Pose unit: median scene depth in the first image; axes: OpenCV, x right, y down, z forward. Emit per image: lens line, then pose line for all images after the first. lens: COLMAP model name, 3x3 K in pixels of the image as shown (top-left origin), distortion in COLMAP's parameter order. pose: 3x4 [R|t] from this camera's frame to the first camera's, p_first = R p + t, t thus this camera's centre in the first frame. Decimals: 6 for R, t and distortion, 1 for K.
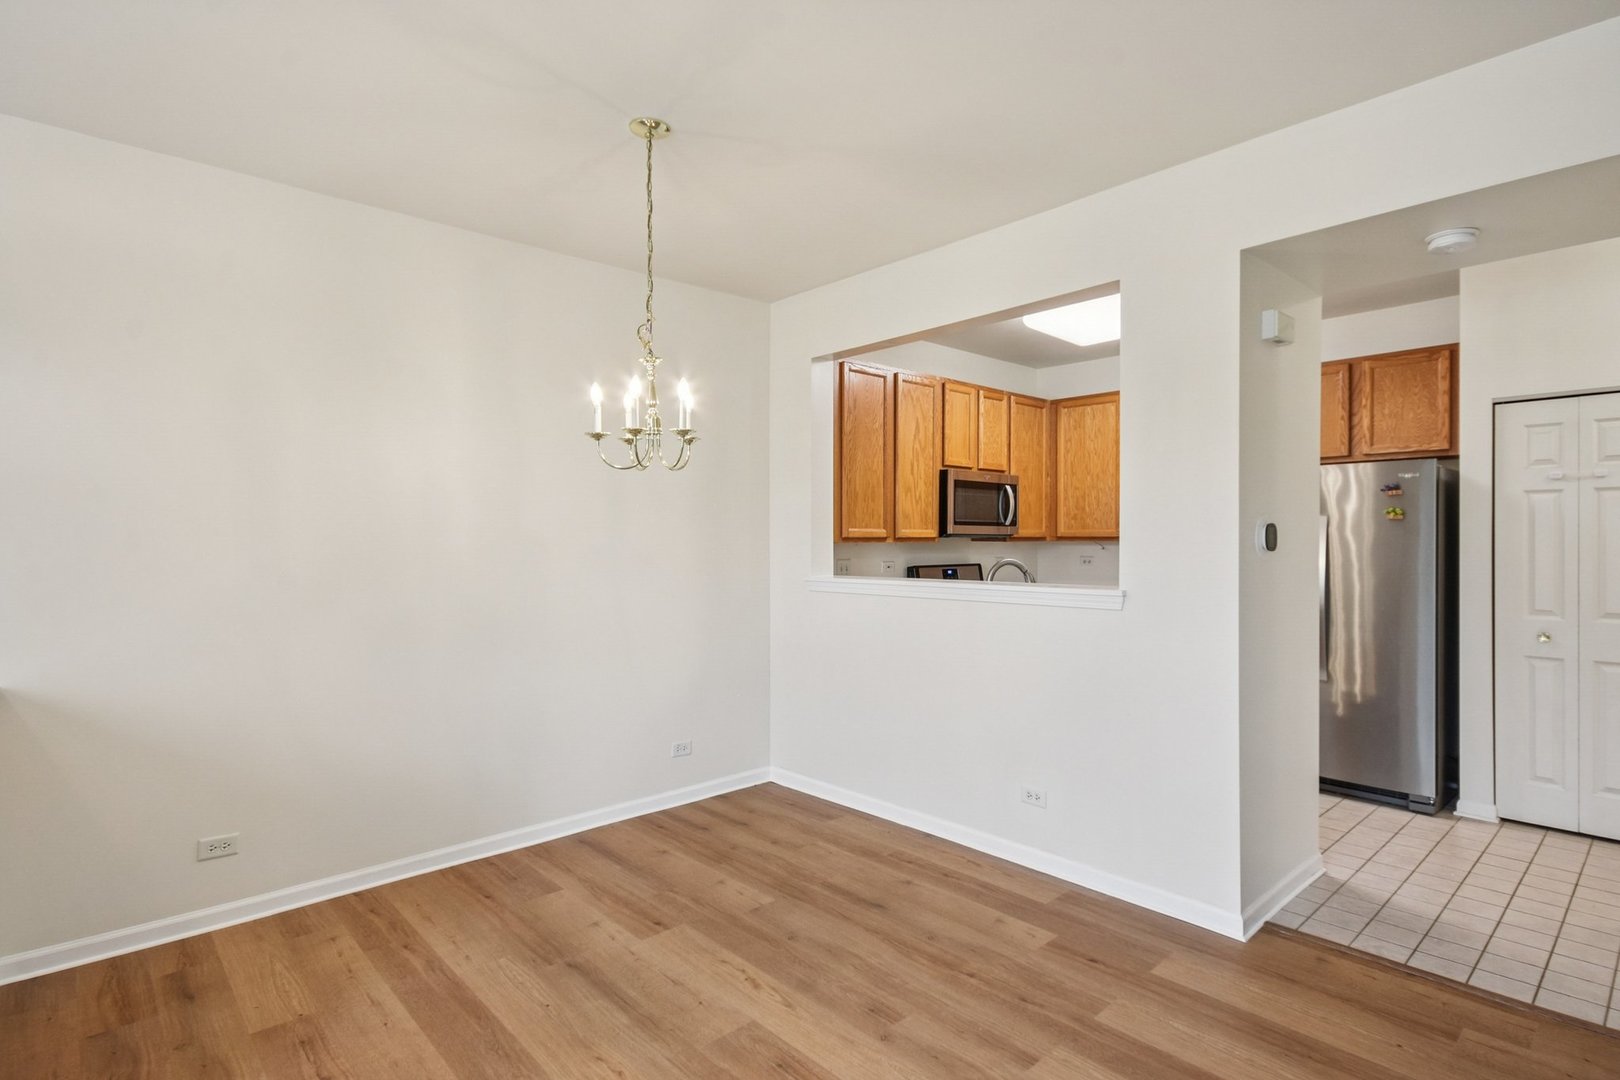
lens RADIAL K [[812.5, 0, 812.3], [0, 812.5, 545.1], [0, 0, 1]] dist [0.000653, 0.000337]
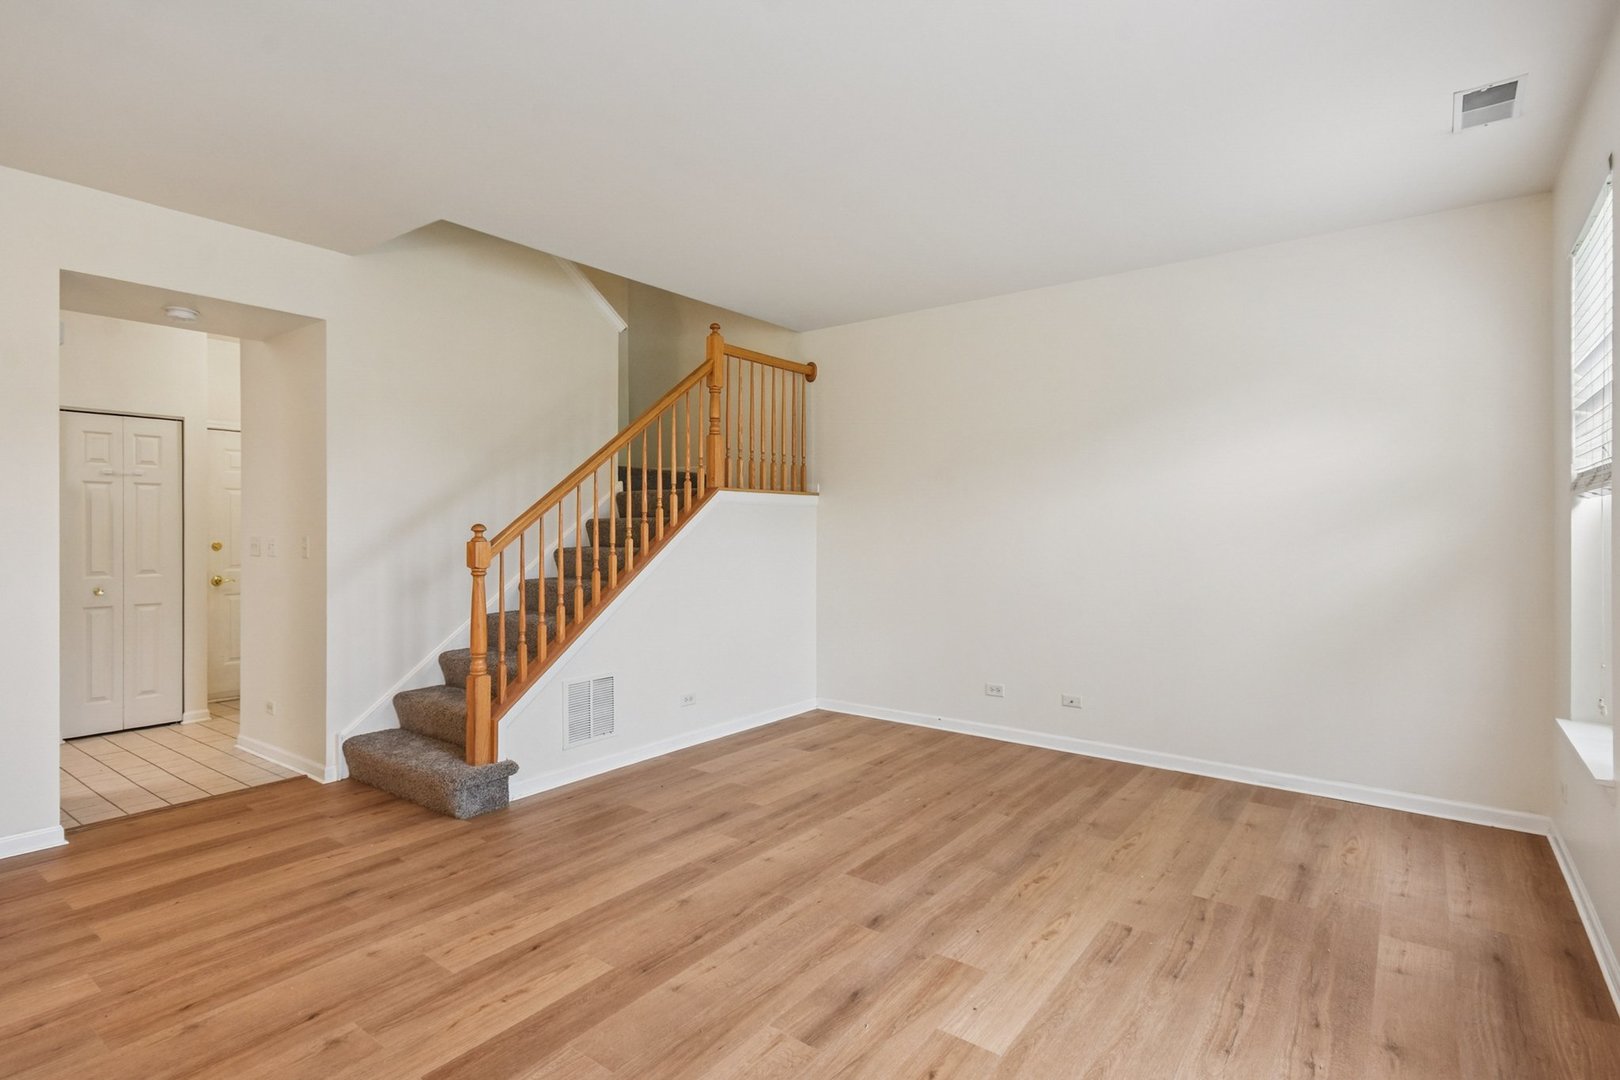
lens RADIAL K [[794.6, 0, 815.7], [0, 794.6, 531.0], [0, 0, 1]] dist [0.013876, -0.000626]
pose [[-0.191235, 0.001622, 0.981543, -0.687596], [0.010606, 0.999944, 0.000414, 0.028516], [-0.981487, 0.010489, -0.191242, 0.108074]]
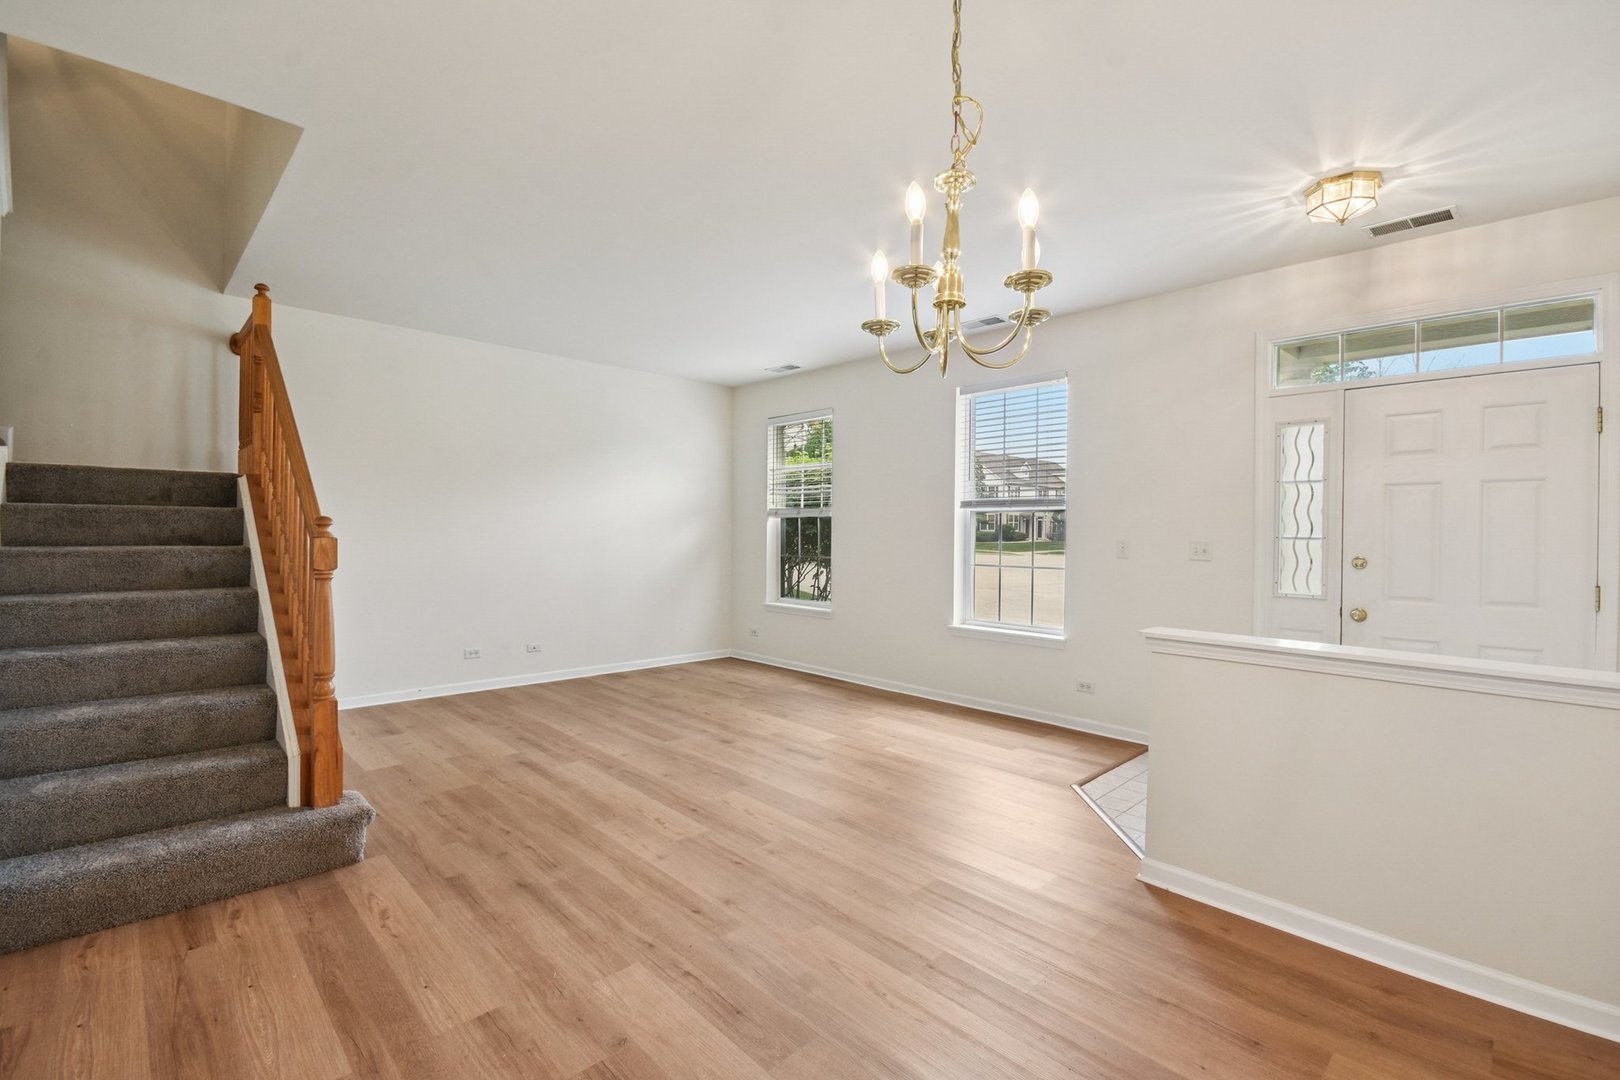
lens RADIAL K [[722.7, 0, 815.0], [0, 722.7, 543.2], [0, 0, 1]] dist [-0.004746, -0.000451]
pose [[-0.999375, -0.007844, -0.034471, -0.061751], [-0.008780, 0.999594, 0.027088, 0.018381], [0.034245, 0.027374, -0.999039, 1.170705]]
